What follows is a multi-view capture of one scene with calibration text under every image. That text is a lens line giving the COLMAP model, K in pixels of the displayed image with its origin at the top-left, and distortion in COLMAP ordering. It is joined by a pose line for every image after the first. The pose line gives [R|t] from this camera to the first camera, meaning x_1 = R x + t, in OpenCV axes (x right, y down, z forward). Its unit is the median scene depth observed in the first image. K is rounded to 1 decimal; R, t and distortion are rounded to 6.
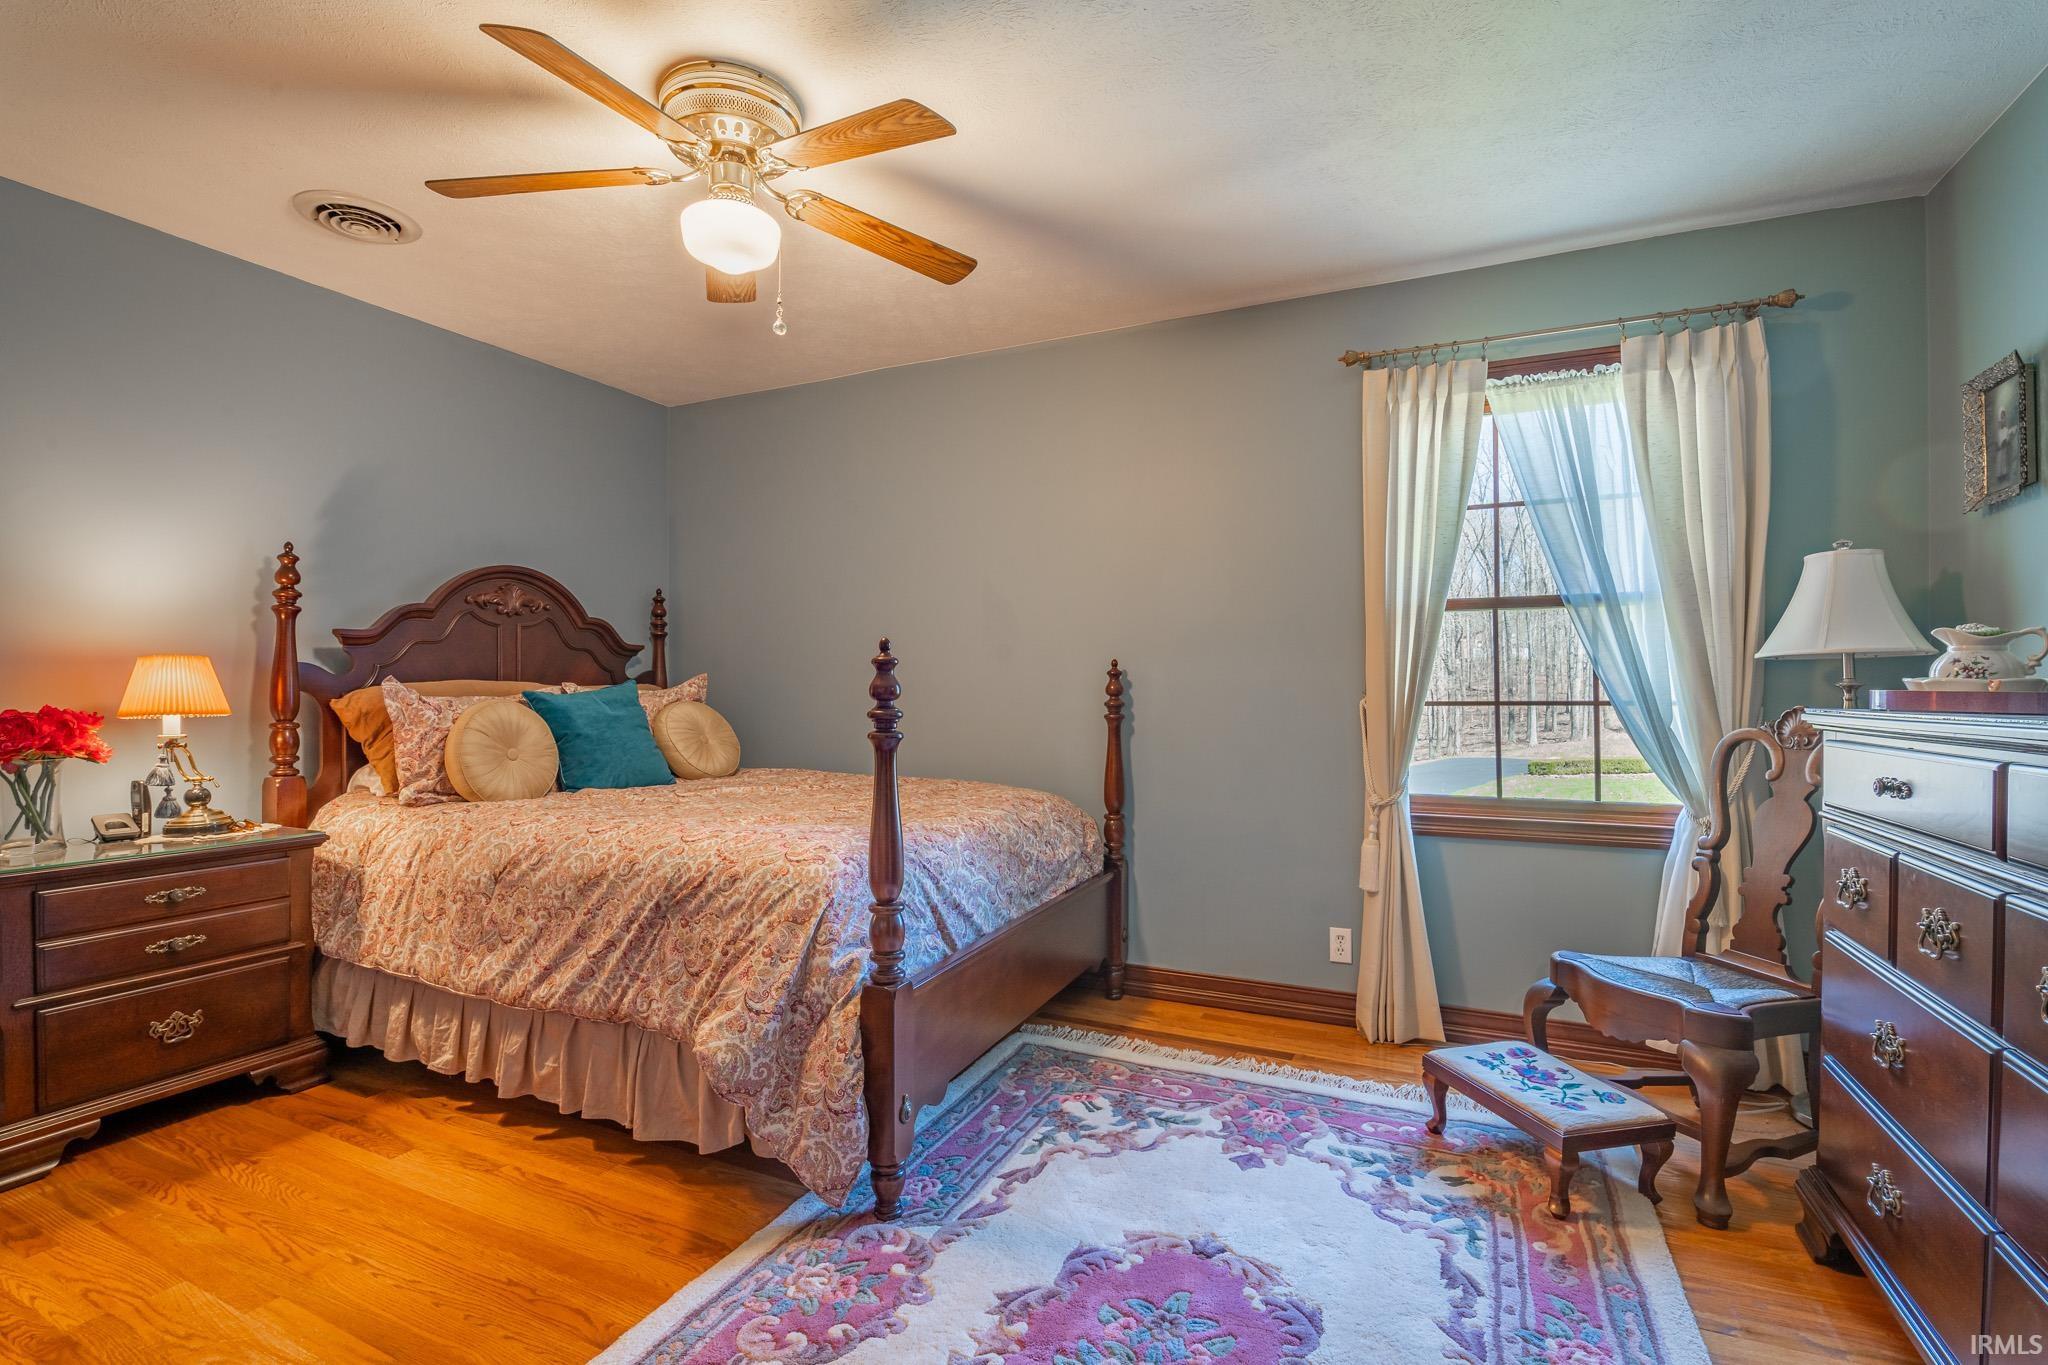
lens RADIAL K [[954.8, 0, 1024.0], [0, 954.8, 682.5], [0, 0, 1]] dist [-0.014169, -0.000789]
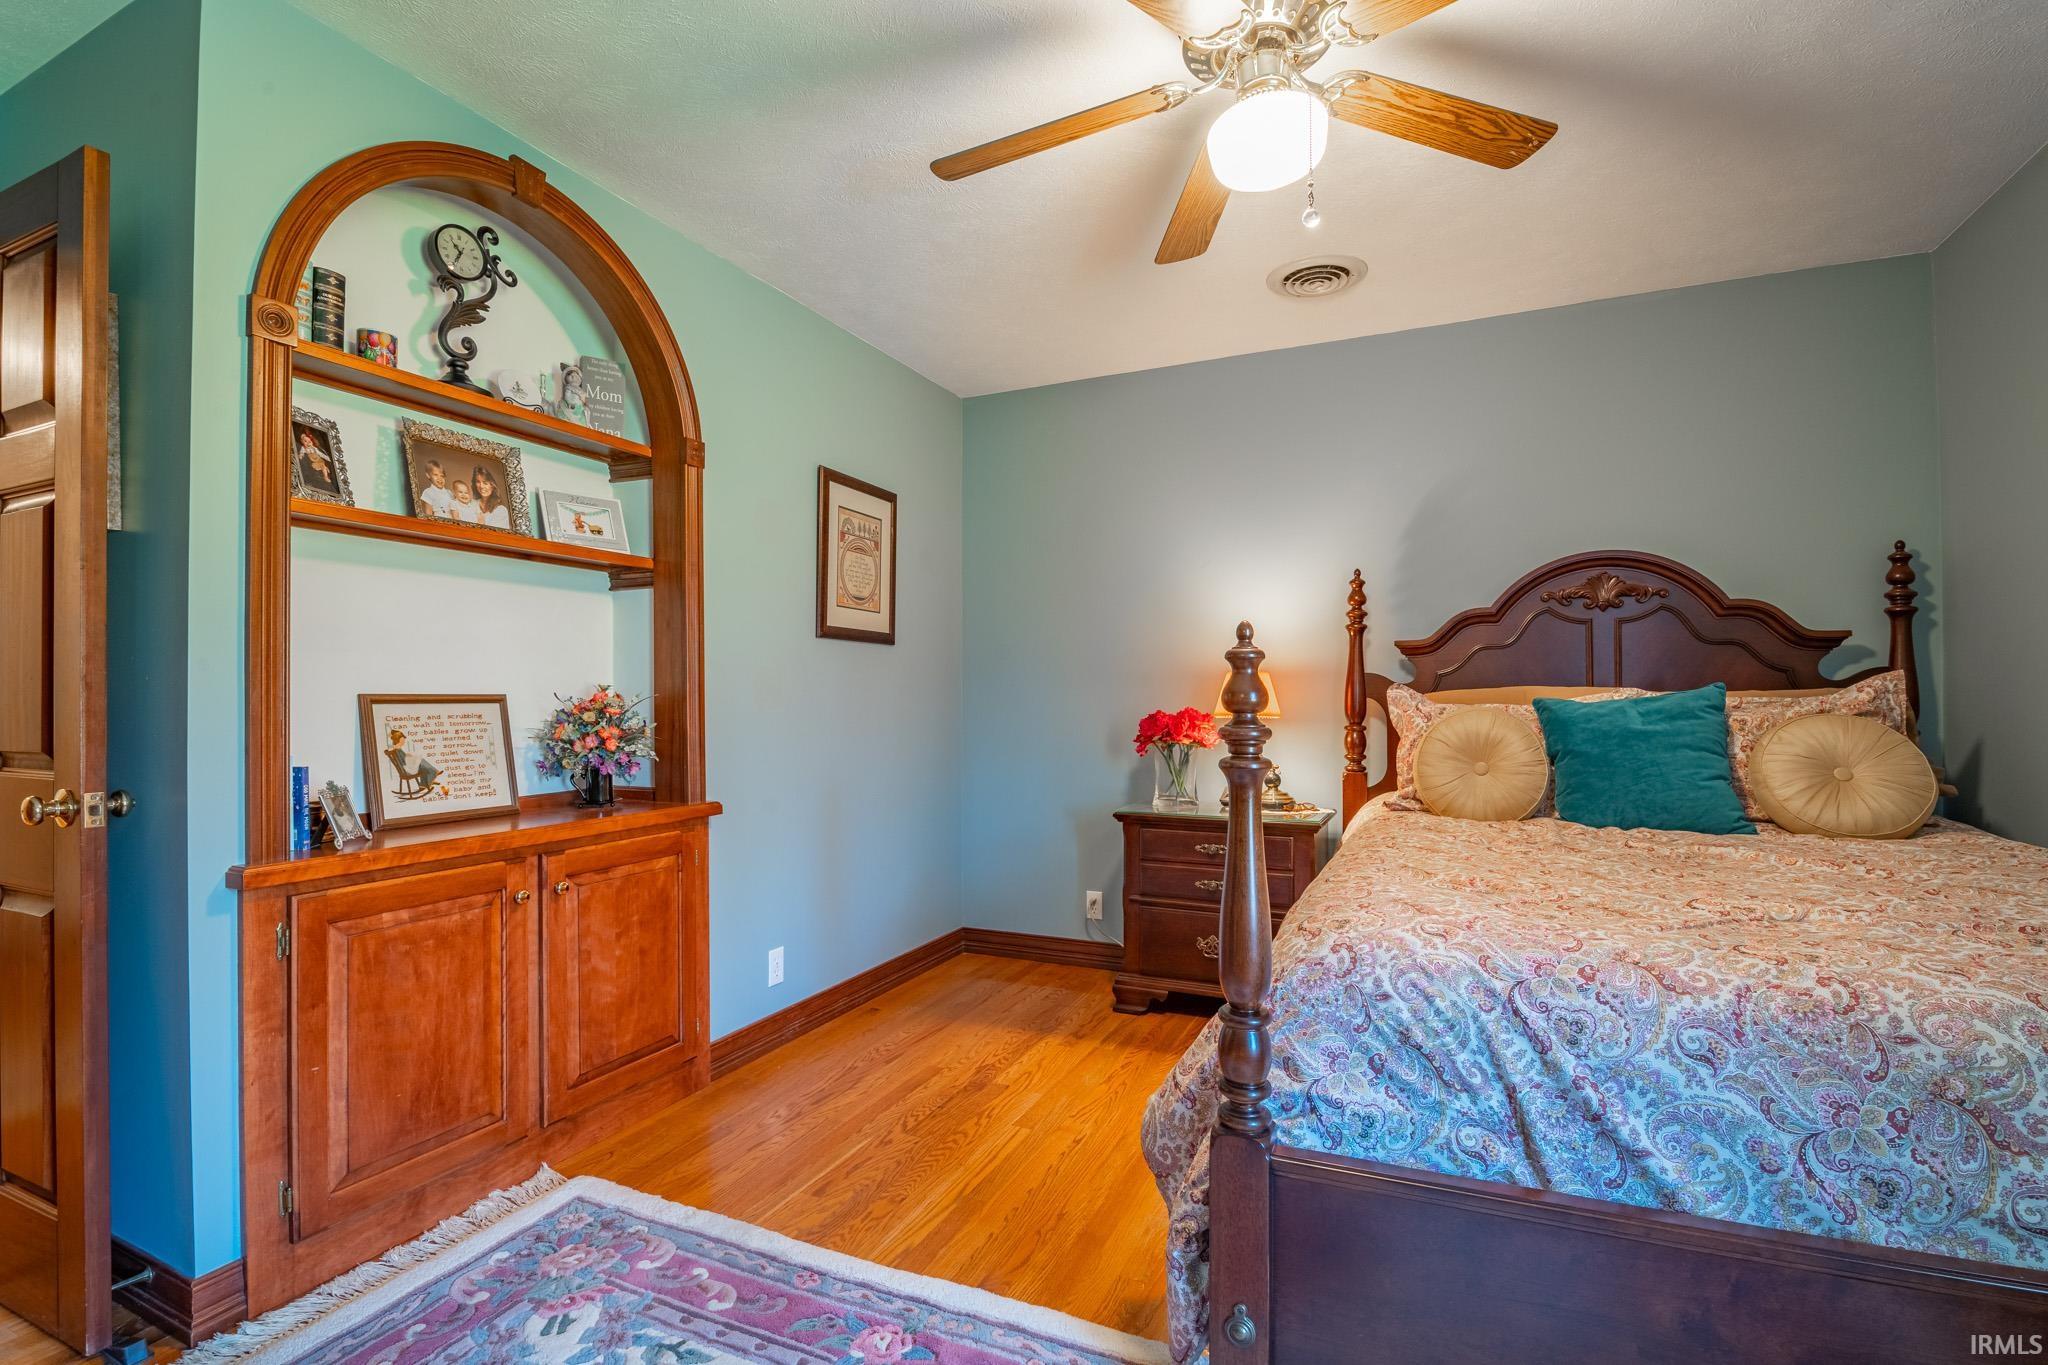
lens RADIAL K [[954.8, 0, 1024.0], [0, 954.8, 682.5], [0, 0, 1]] dist [-0.014169, -0.000789]
pose [[-0.004472, -0.015447, -0.999871, 0.382968], [0.009337, 0.999836, -0.015488, 0.004141], [0.999946, -0.009405, -0.004327, 0.597331]]
